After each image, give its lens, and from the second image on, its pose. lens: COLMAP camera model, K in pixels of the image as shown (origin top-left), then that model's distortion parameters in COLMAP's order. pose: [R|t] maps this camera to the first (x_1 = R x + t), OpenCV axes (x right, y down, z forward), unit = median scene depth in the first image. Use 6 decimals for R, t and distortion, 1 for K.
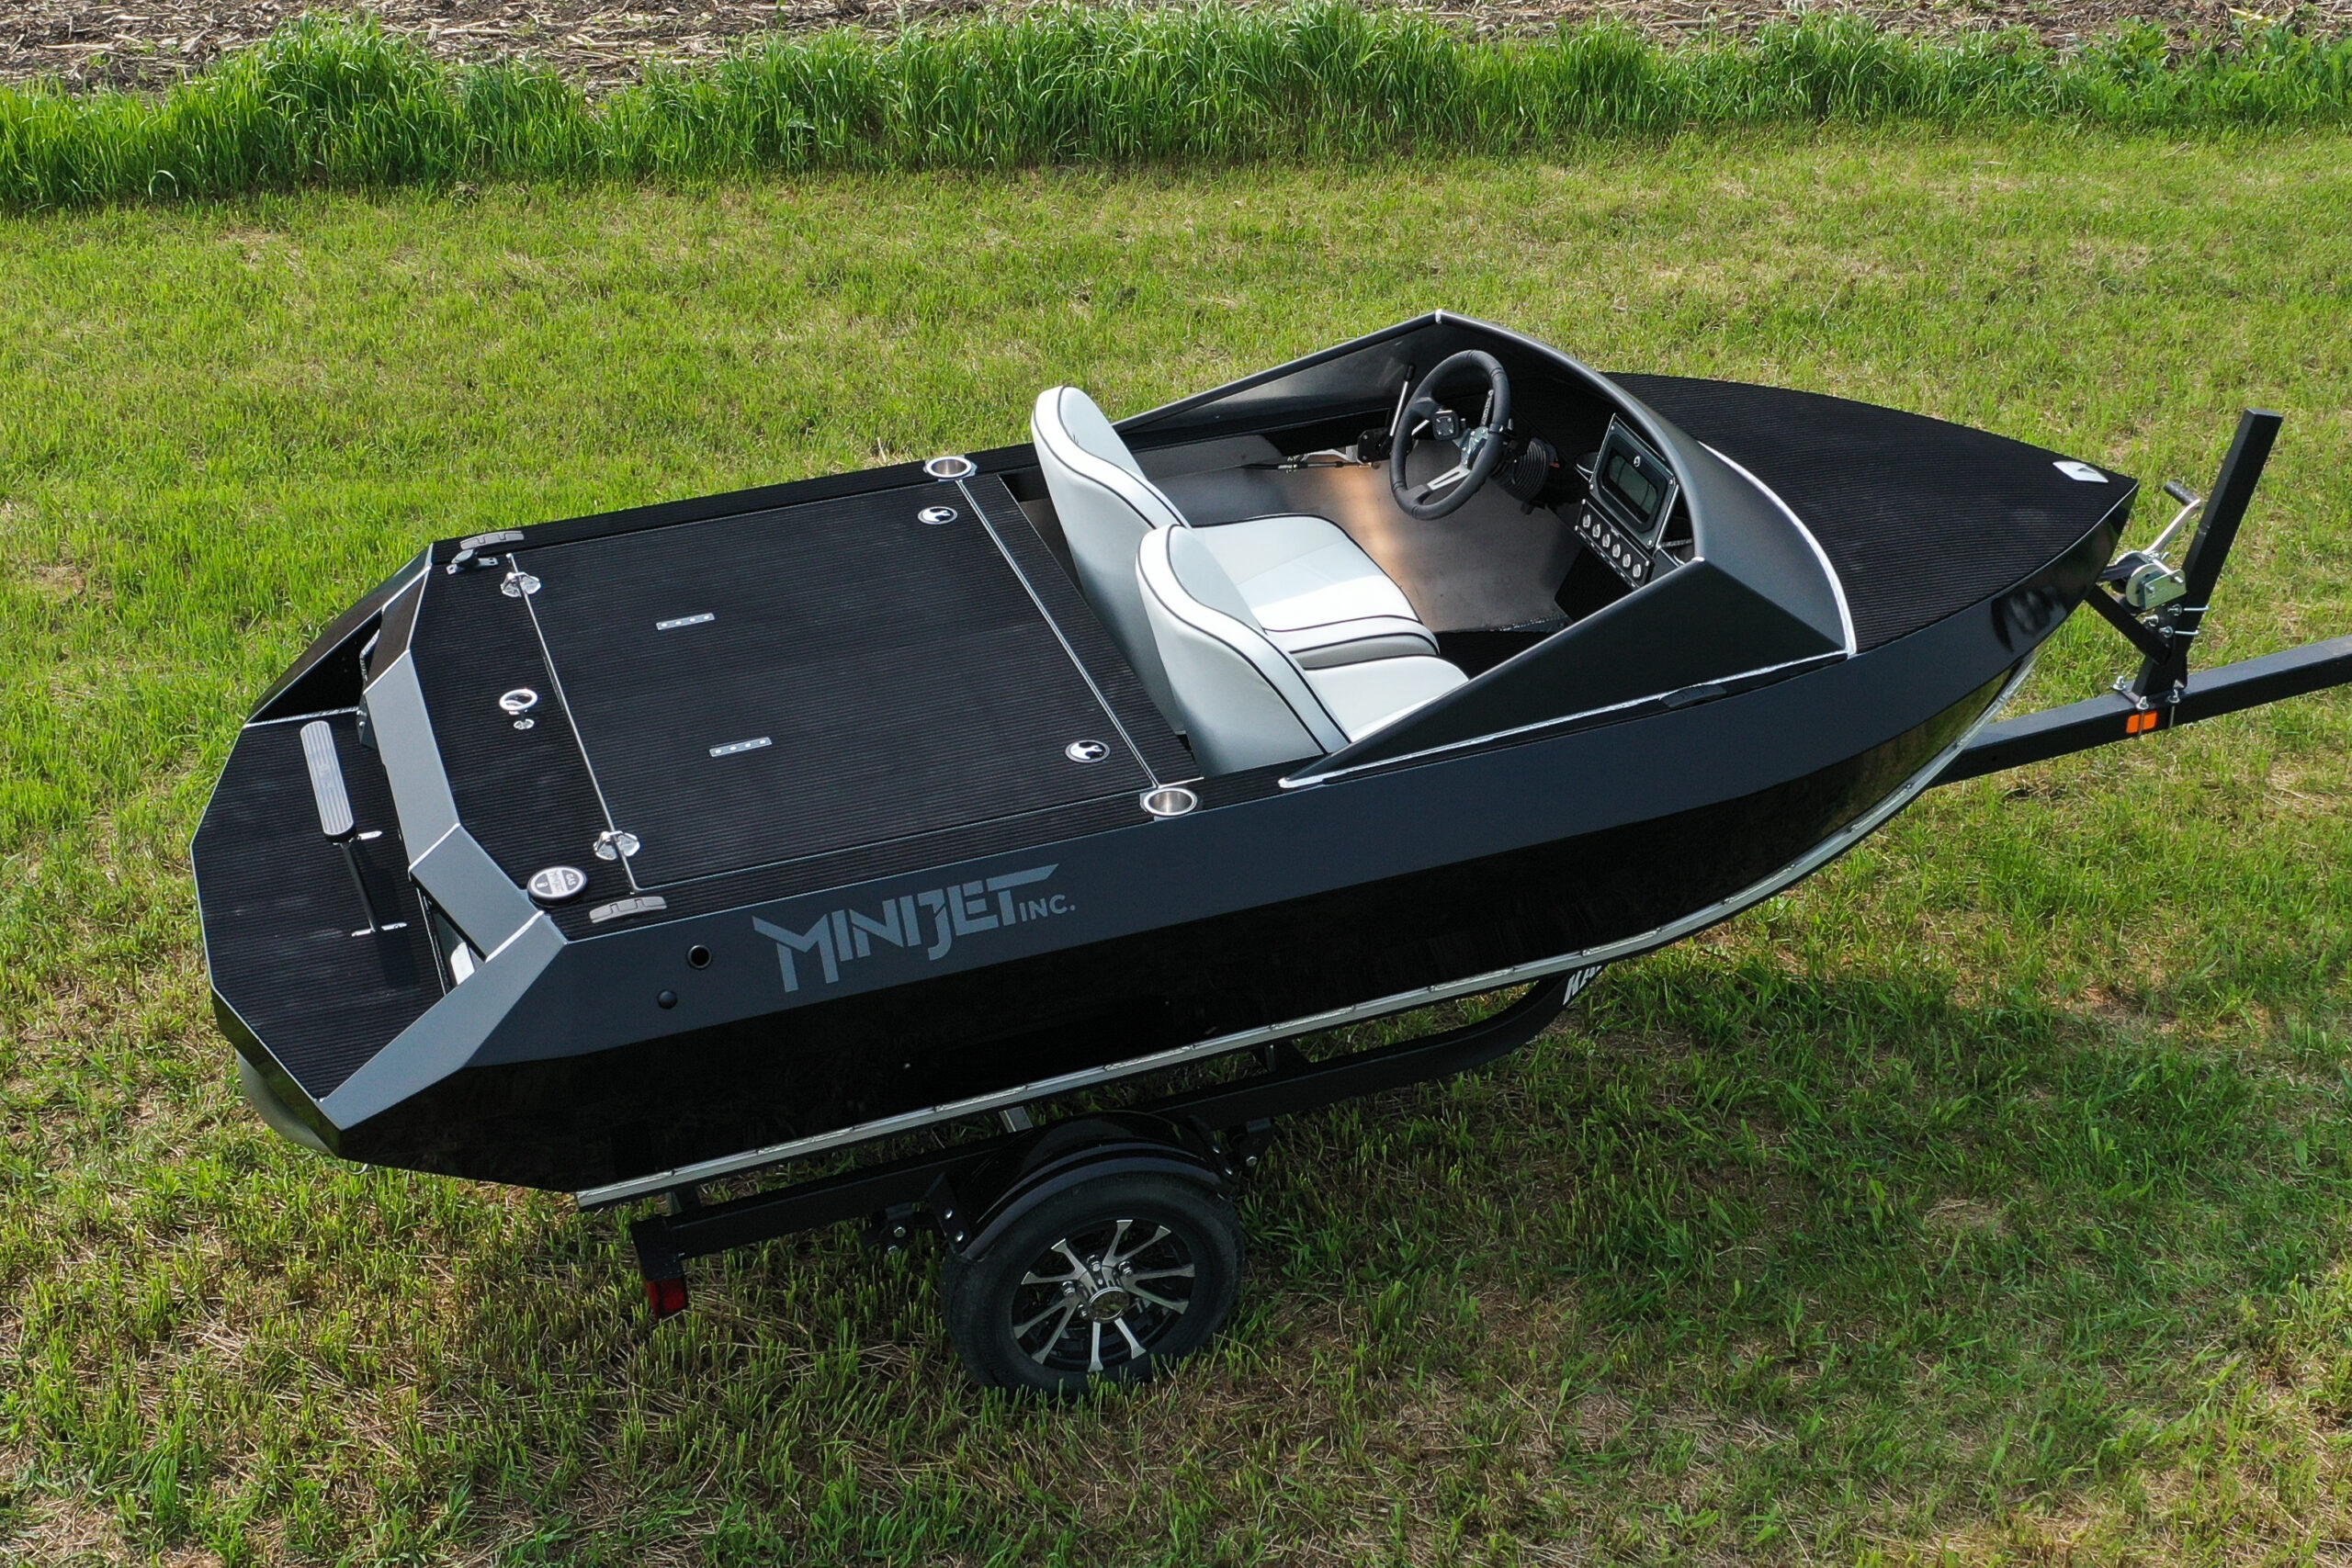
lens RADIAL K [[2506.5, 0, 1244.7], [0, 2506.5, 1002.0], [0, 0, 1]] dist [0.004265, 0.003912]
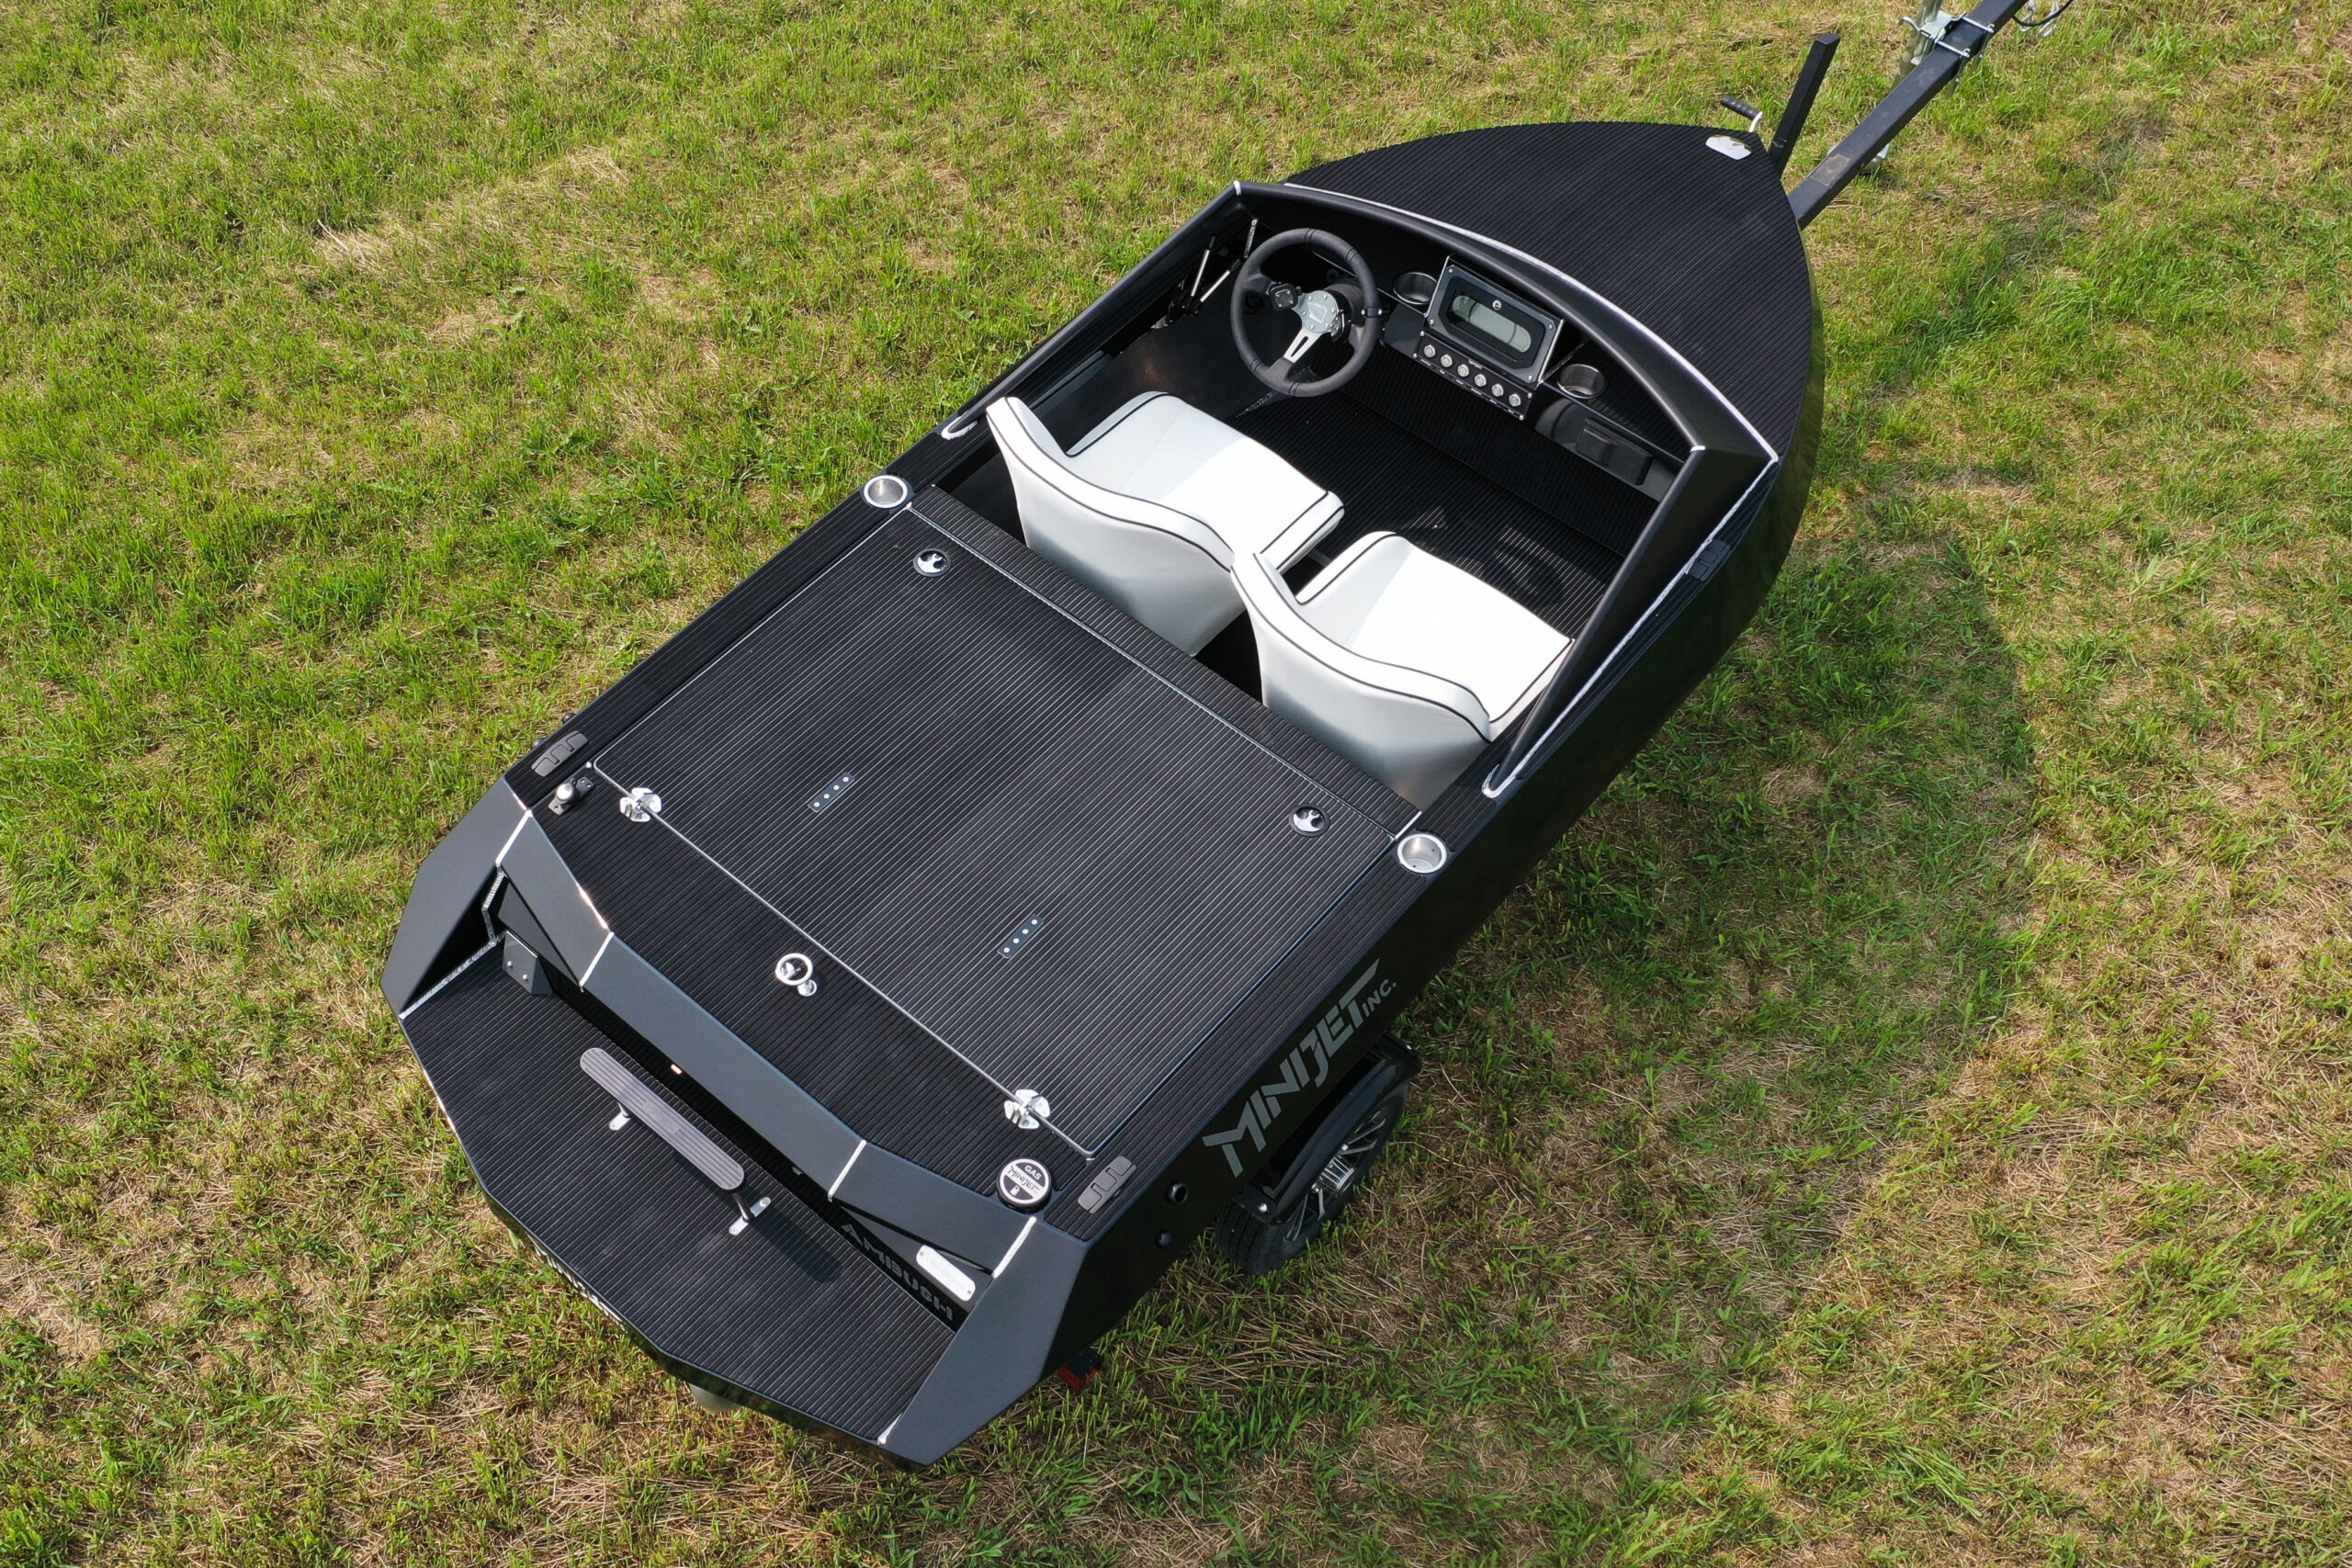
lens RADIAL K [[1976.1, 0, 1107.9], [0, 1976.1, 903.2], [0, 0, 1]] dist [-0.003202, -0.001158]
pose [[0.900250, -0.374815, 0.221506, -0.307035], [0.289671, 0.895474, 0.337962, -0.340707], [-0.325026, -0.240086, 0.914722, 0.201022]]
